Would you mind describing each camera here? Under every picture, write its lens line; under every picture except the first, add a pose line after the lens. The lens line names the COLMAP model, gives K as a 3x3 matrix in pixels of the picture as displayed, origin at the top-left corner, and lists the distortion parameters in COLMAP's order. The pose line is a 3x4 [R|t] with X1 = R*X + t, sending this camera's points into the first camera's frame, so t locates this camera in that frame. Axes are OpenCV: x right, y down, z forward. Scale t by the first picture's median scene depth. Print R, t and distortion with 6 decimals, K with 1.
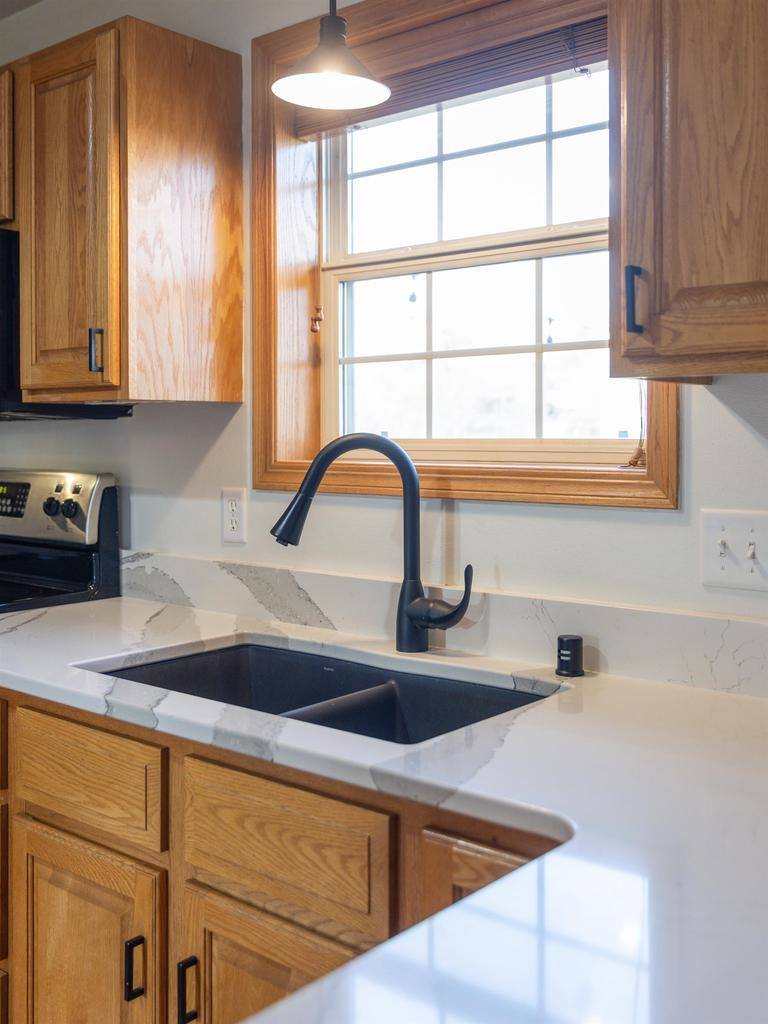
lens RADIAL K [[1088.6, 0, 383.8], [0, 1088.6, 432.8], [0, 0, 1]] dist [-0.011511, 0.000000]
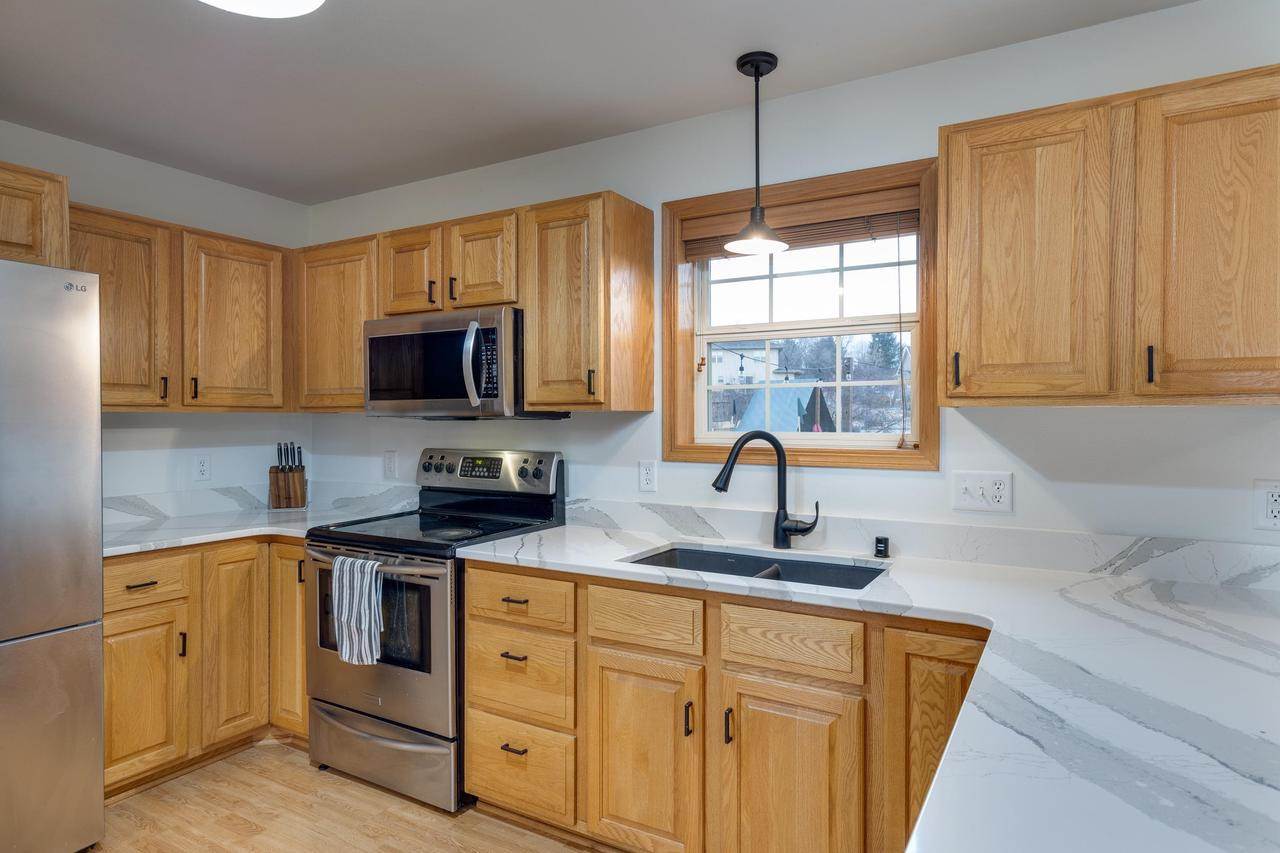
lens RADIAL K [[734.1, 0, 641.2], [0, 734.1, 420.5], [0, 0, 1]] dist [0.007924, -0.003499]
pose [[0.985462, 0.001280, 0.169888, -0.410033], [-0.001884, 0.999992, 0.003397, -0.020023], [-0.169883, -0.003668, 0.985457, -0.182582]]
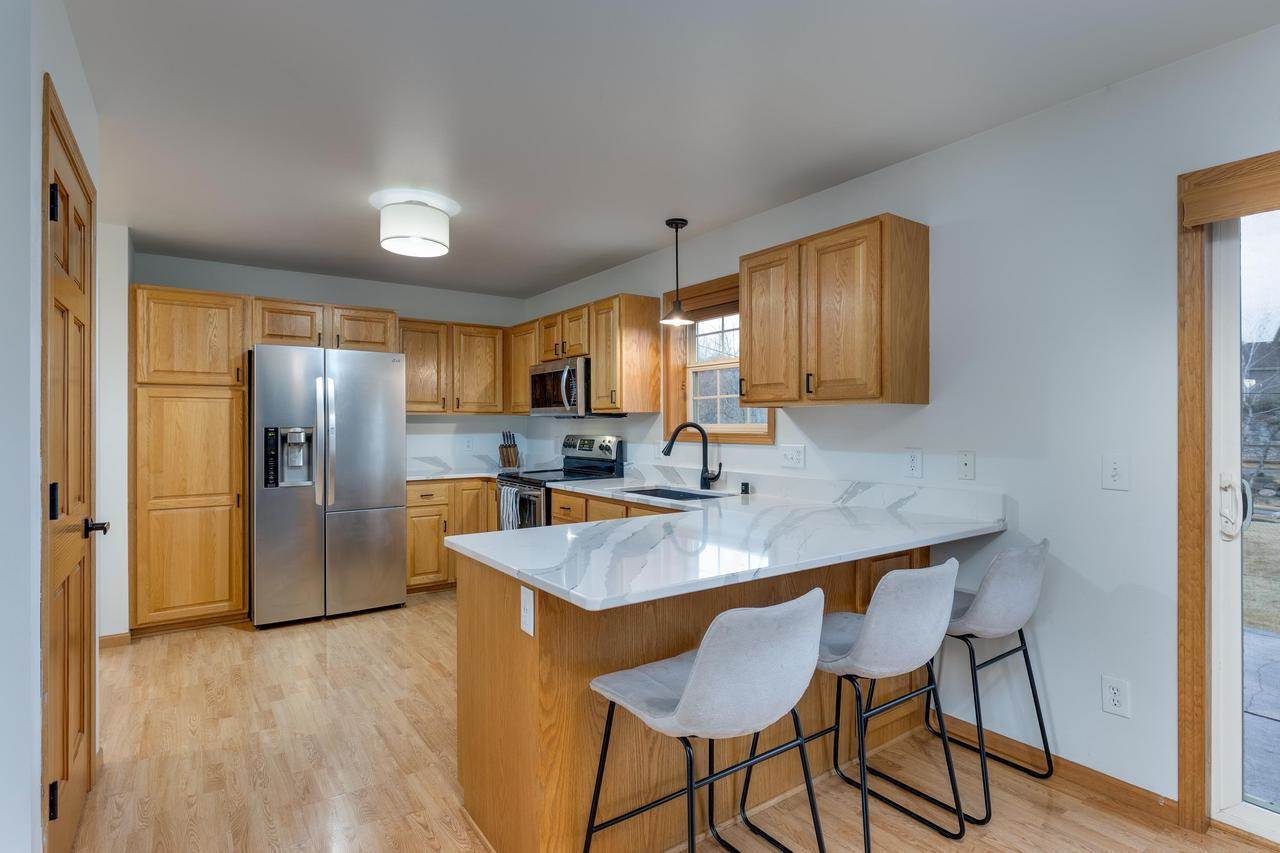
lens RADIAL K [[639.8, 0, 642.8], [0, 639.8, 425.3], [0, 0, 1]] dist [-0.002633, 0.000402]
pose [[0.969234, -0.000180, -0.246141, 0.306819], [0.001388, 0.999988, 0.004734, -0.000470], [0.246137, -0.004930, 0.969222, -0.873858]]
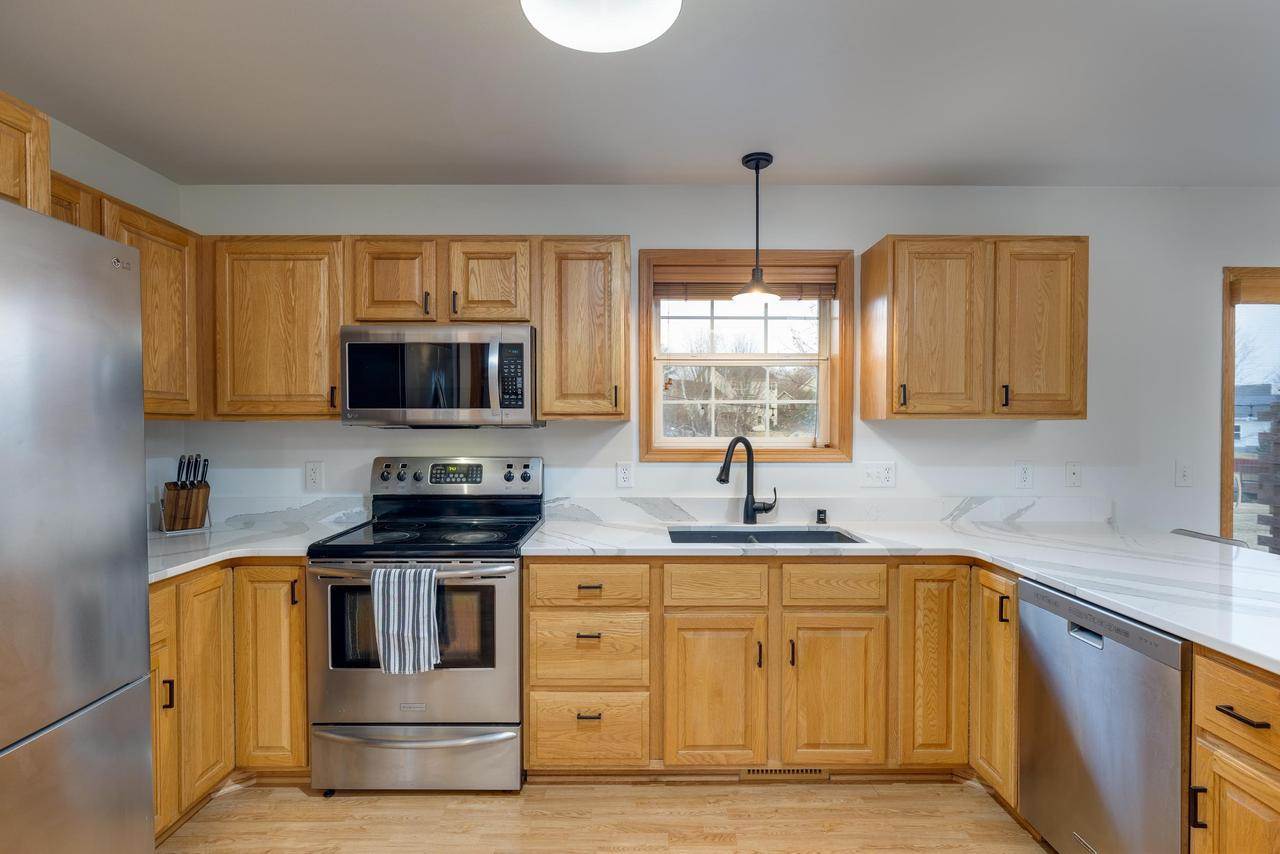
lens RADIAL K [[639.8, 0, 639.1], [0, 639.8, 433.6], [0, 0, 1]] dist [-0.002633, 0.000402]
pose [[0.760951, -0.006130, 0.648780, -1.077920], [-0.001561, 0.999935, 0.011279, -0.020719], [-0.648807, -0.009596, 0.760892, 0.056987]]
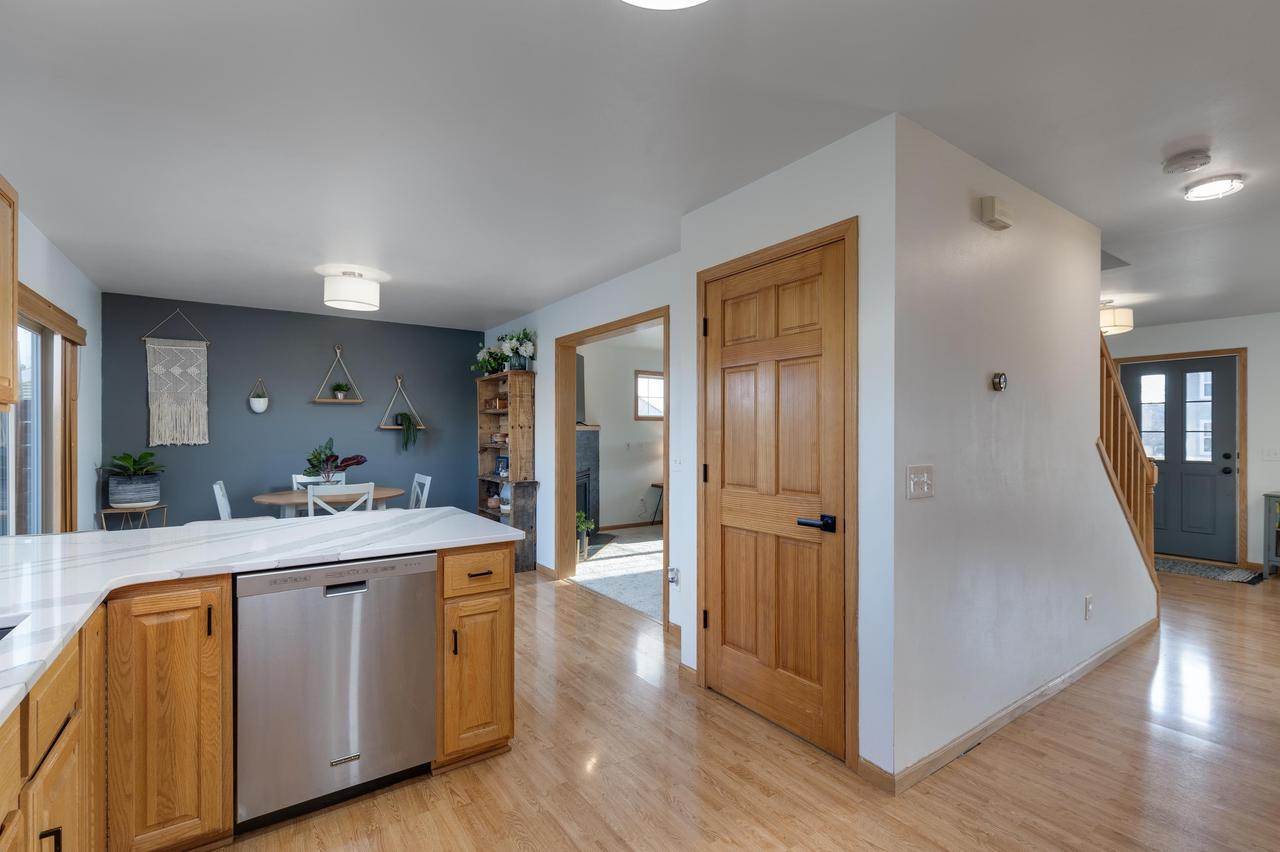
lens RADIAL K [[575.8, 0, 645.3], [0, 575.8, 426.2], [0, 0, 1]] dist [0.003522, 0.000066]
pose [[-0.967730, 0.005688, 0.251924, -0.792610], [0.003523, 0.999953, -0.009041, -0.001321], [-0.251963, -0.007862, -0.967705, 1.123045]]
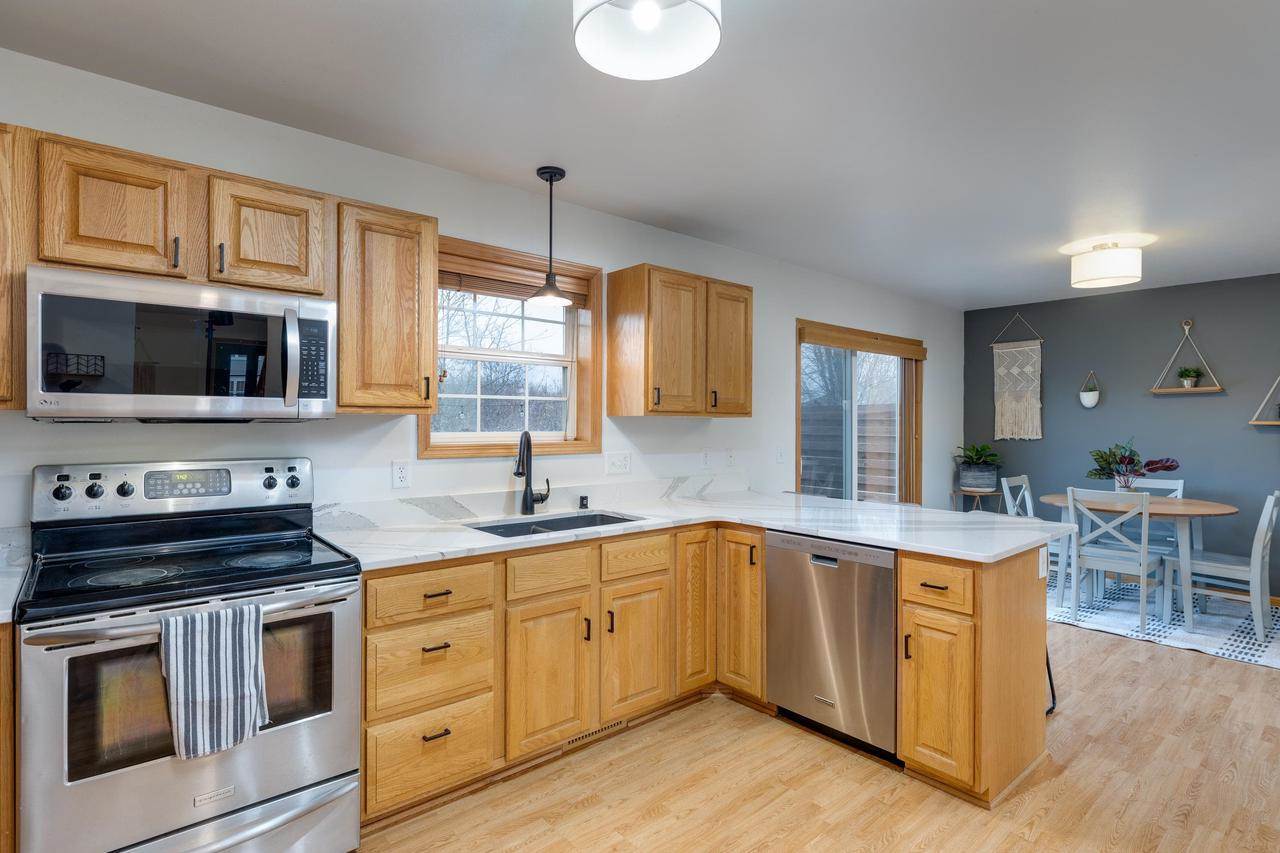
lens RADIAL K [[639.8, 0, 648.8], [0, 639.8, 423.9], [0, 0, 1]] dist [-0.002633, 0.000402]
pose [[0.148620, 0.000784, 0.988894, -1.396093], [-0.003281, 0.999995, -0.000299, -0.015847], [-0.988889, -0.003200, 0.148622, 0.477271]]
